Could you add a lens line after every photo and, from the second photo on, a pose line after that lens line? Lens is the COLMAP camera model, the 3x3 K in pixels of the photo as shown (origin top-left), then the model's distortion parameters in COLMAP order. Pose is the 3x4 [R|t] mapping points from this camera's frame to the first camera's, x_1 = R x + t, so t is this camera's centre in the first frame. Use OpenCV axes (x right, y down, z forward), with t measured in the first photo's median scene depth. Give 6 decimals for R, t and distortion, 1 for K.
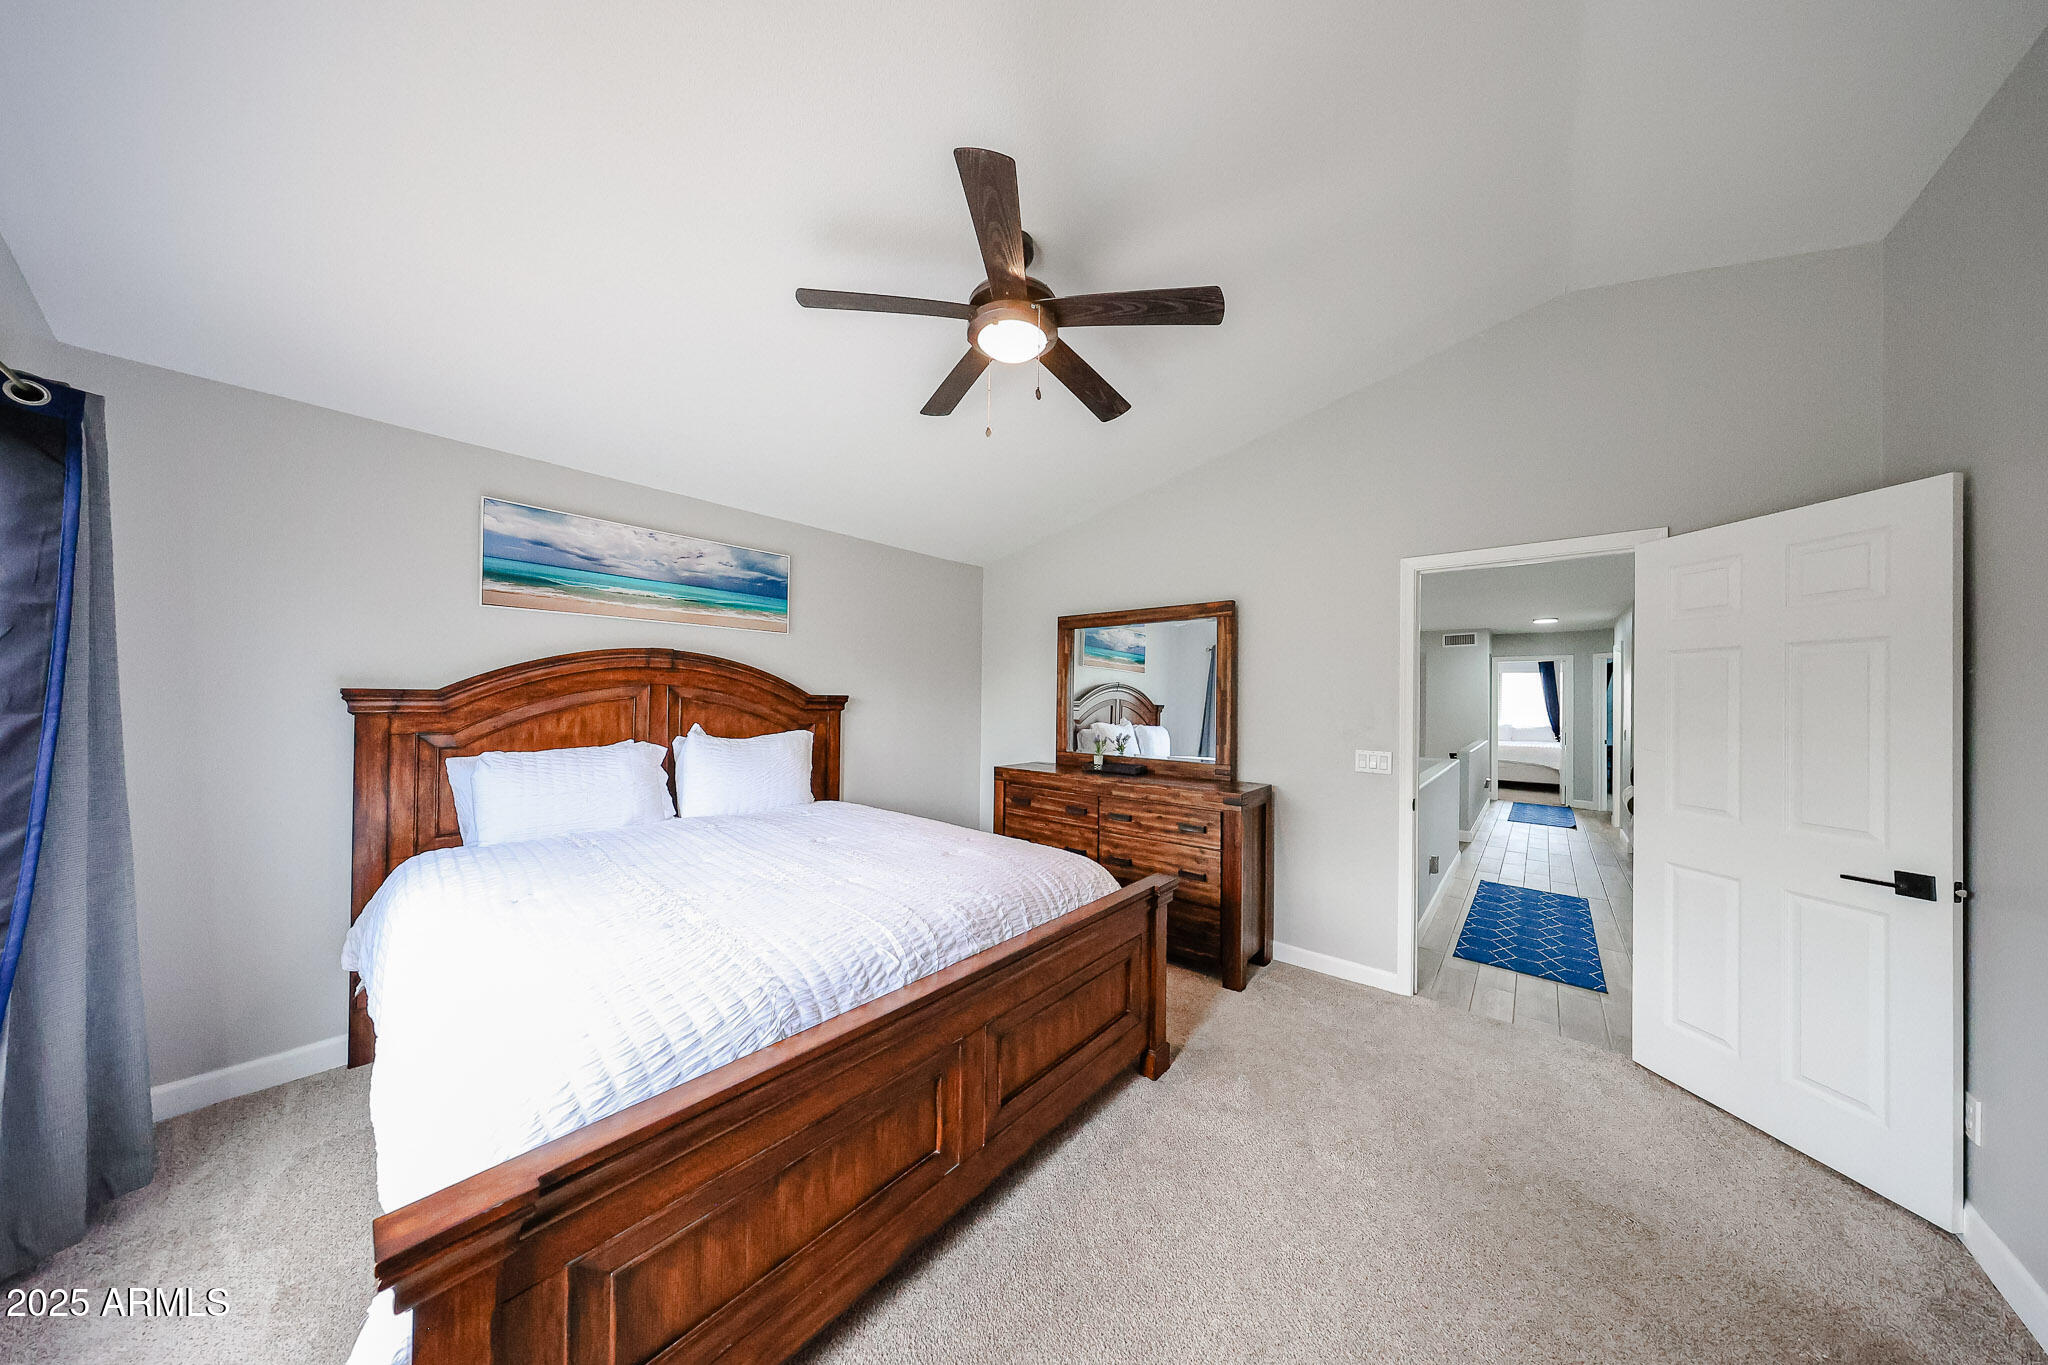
lens RADIAL K [[594.3, 0, 1032.5], [0, 594.3, 691.9], [0, 0, 1]] dist [-0.000113, 0.000054]
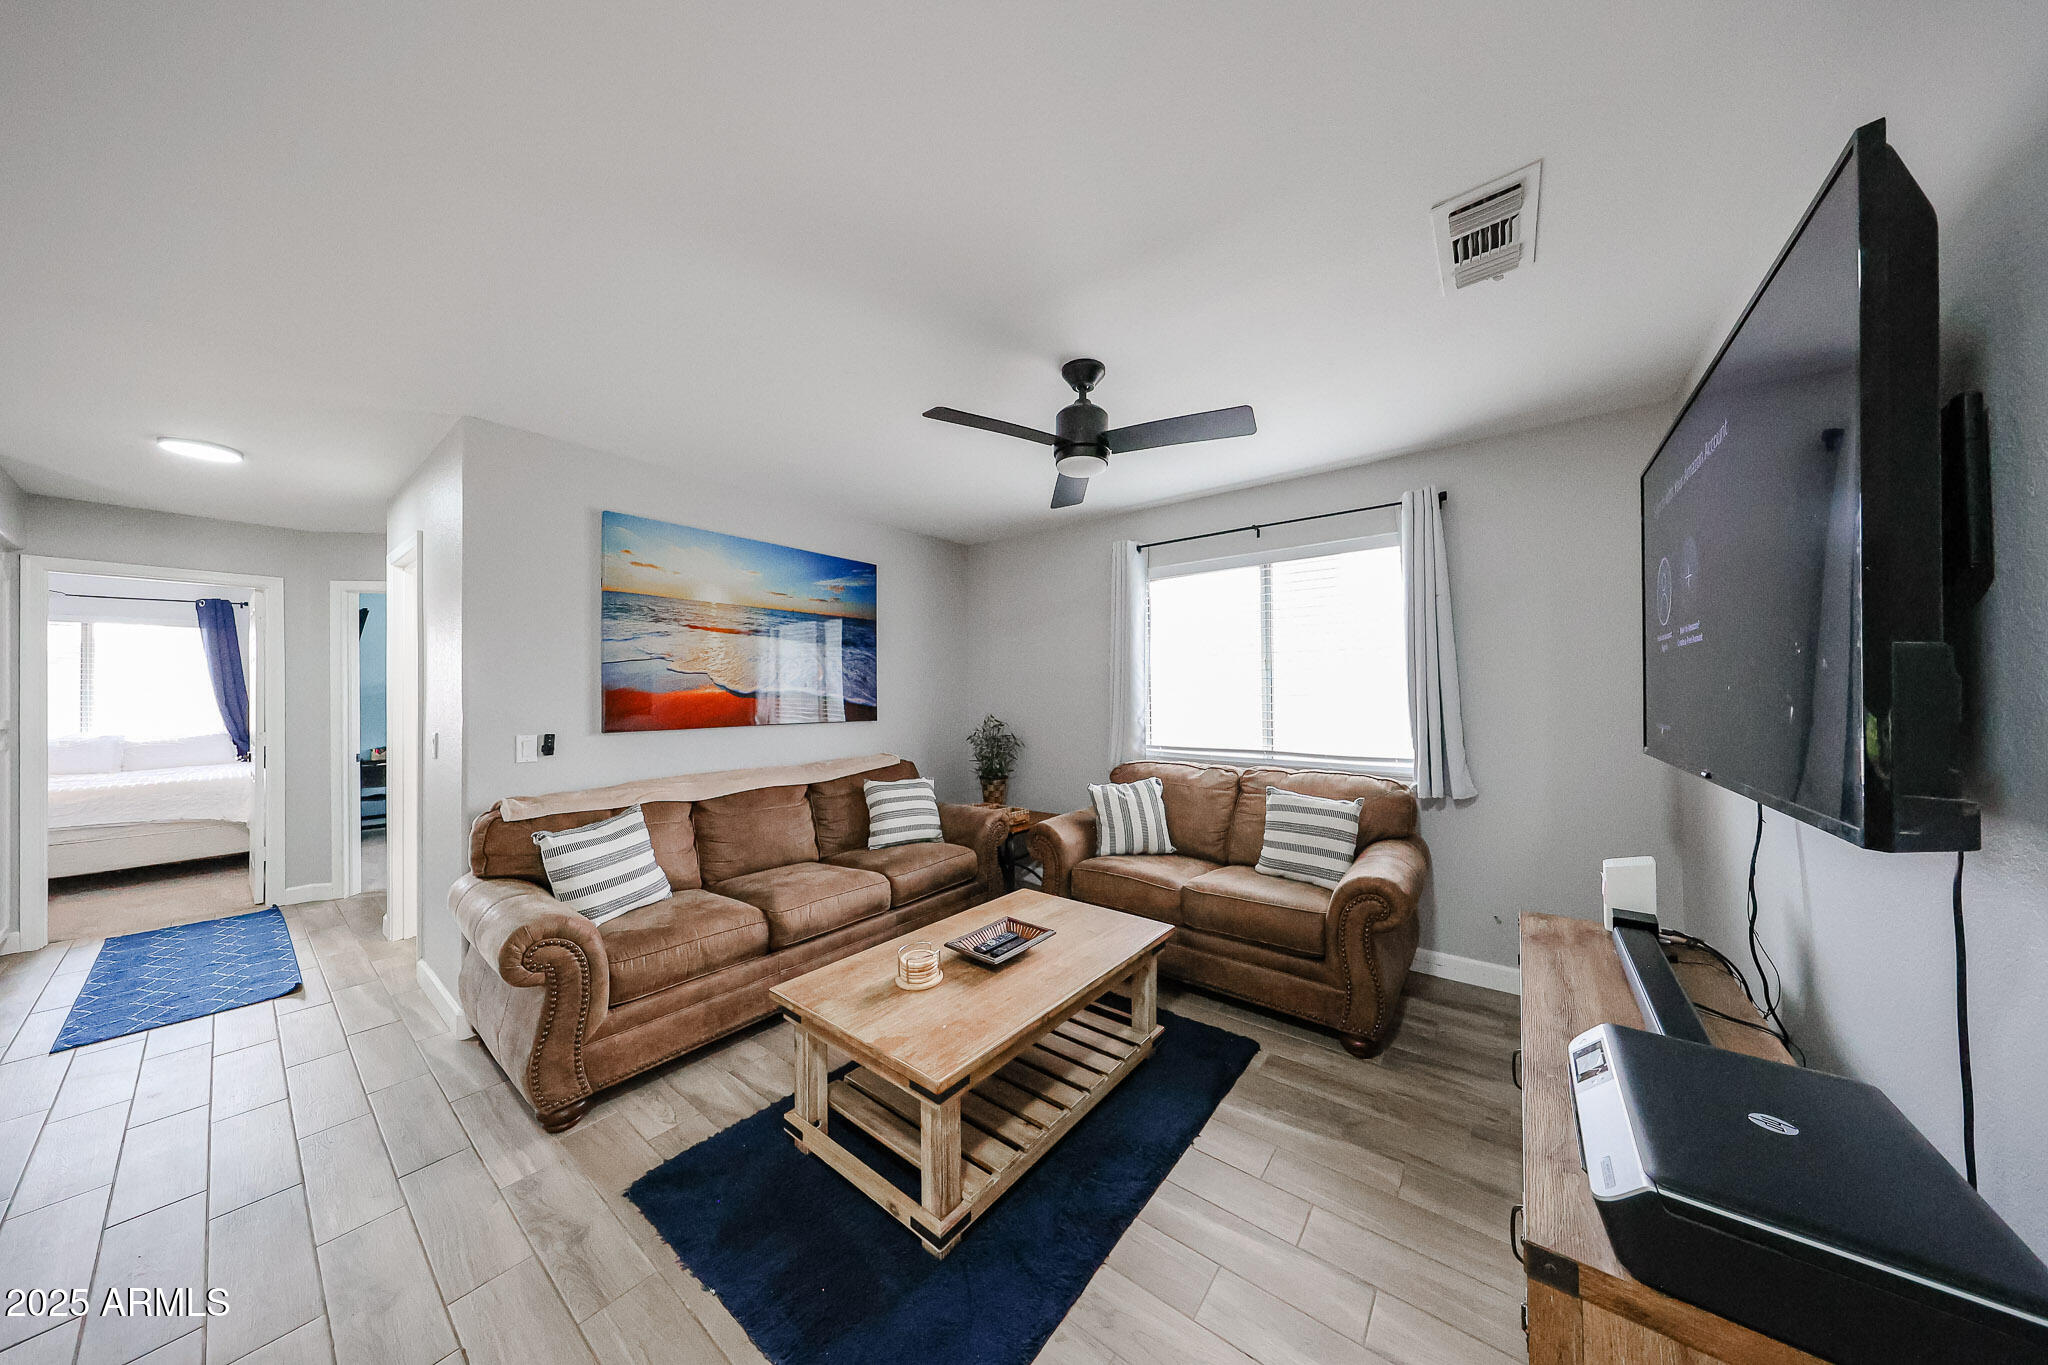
lens RADIAL K [[594.3, 0, 1032.5], [0, 594.3, 691.9], [0, 0, 1]] dist [-0.000113, 0.000054]
pose [[-0.076834, 0.004455, 0.997034, 0.500612], [0.000588, 0.999990, -0.004423, 0.040648], [-0.997044, 0.000246, -0.076836, 0.564551]]
